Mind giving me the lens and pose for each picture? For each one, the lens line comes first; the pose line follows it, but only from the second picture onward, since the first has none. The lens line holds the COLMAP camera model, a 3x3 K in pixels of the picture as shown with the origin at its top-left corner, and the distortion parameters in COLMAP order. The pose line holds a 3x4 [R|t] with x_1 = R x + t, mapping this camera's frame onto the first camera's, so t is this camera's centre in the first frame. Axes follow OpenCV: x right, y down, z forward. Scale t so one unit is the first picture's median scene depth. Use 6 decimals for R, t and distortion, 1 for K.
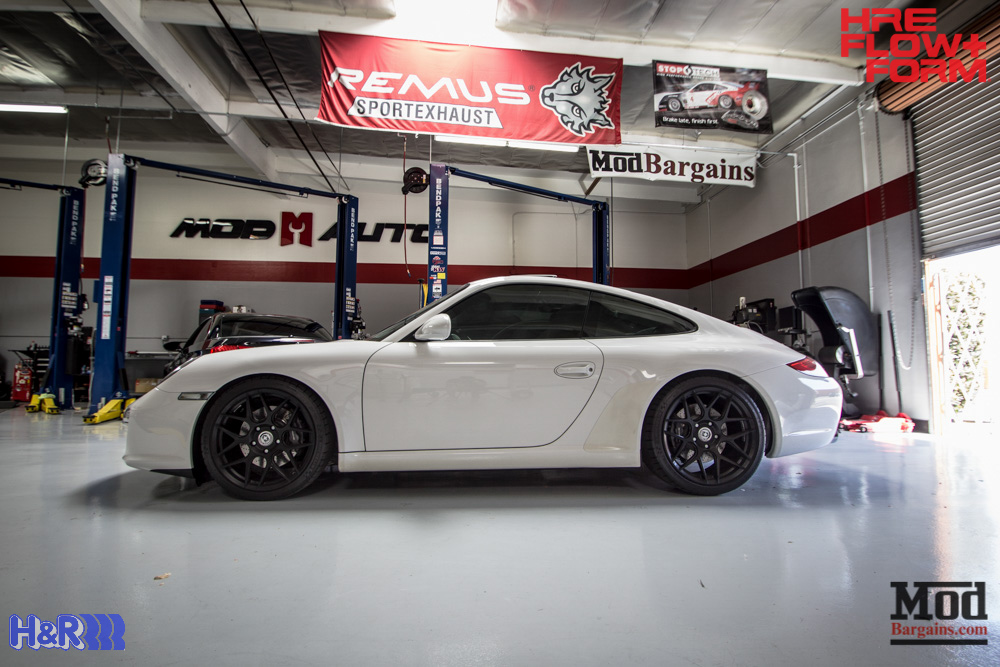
lens RADIAL K [[533.7, 0, 505.6], [0, 533.7, 331.1], [0, 0, 1]] dist [-0.014345, 0.000062]
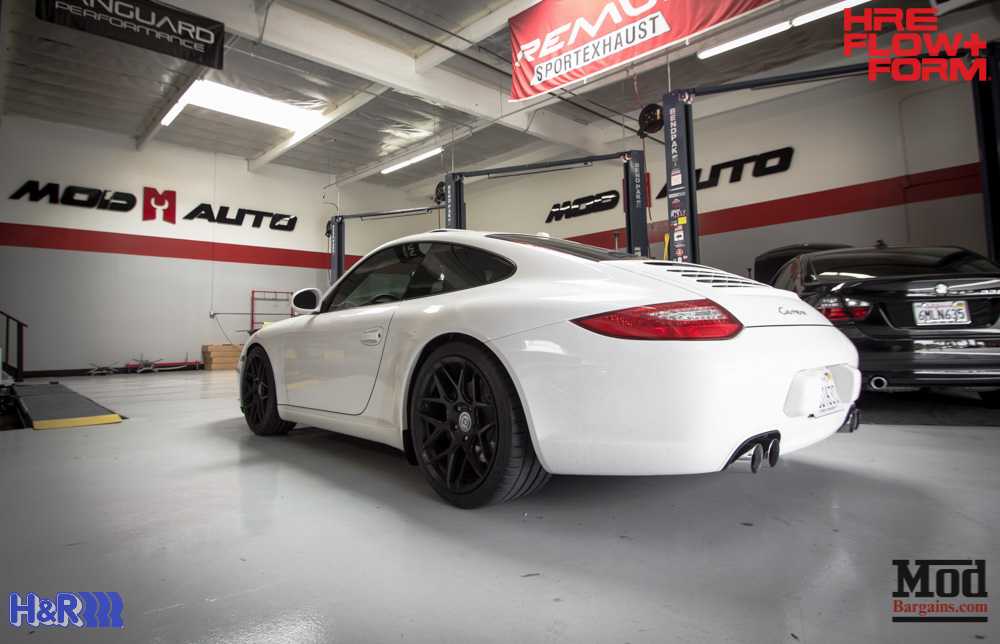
lens RADIAL K [[560.7, 0, 499.9], [0, 560.7, 277.5], [0, 0, 1]] dist [-0.000893, -0.000038]
pose [[0.618457, -0.102439, -0.779114, 0.382086], [0.082451, 0.994453, -0.065302, 0.020280], [0.781482, -0.023852, 0.623472, 0.218829]]
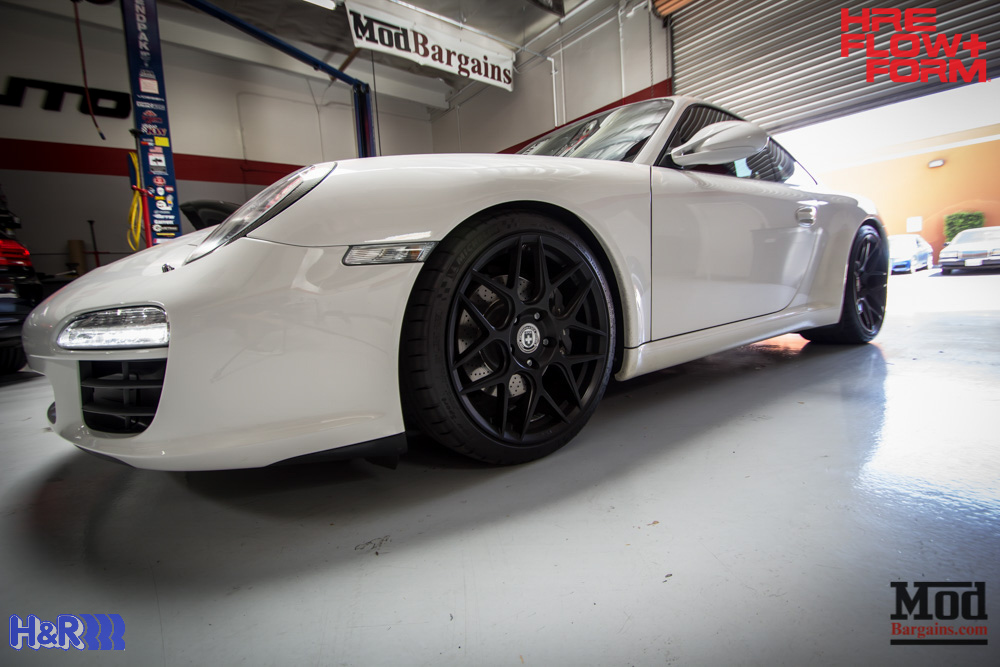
lens RADIAL K [[454.8, 0, 498.5], [0, 454.8, 329.3], [0, 0, 1]] dist [0.012401, -0.016365]
pose [[0.840725, -0.110869, 0.529990, -0.093495], [0.024475, 0.985593, 0.167352, 0.045615], [-0.540908, -0.127725, 0.831327, 0.255308]]
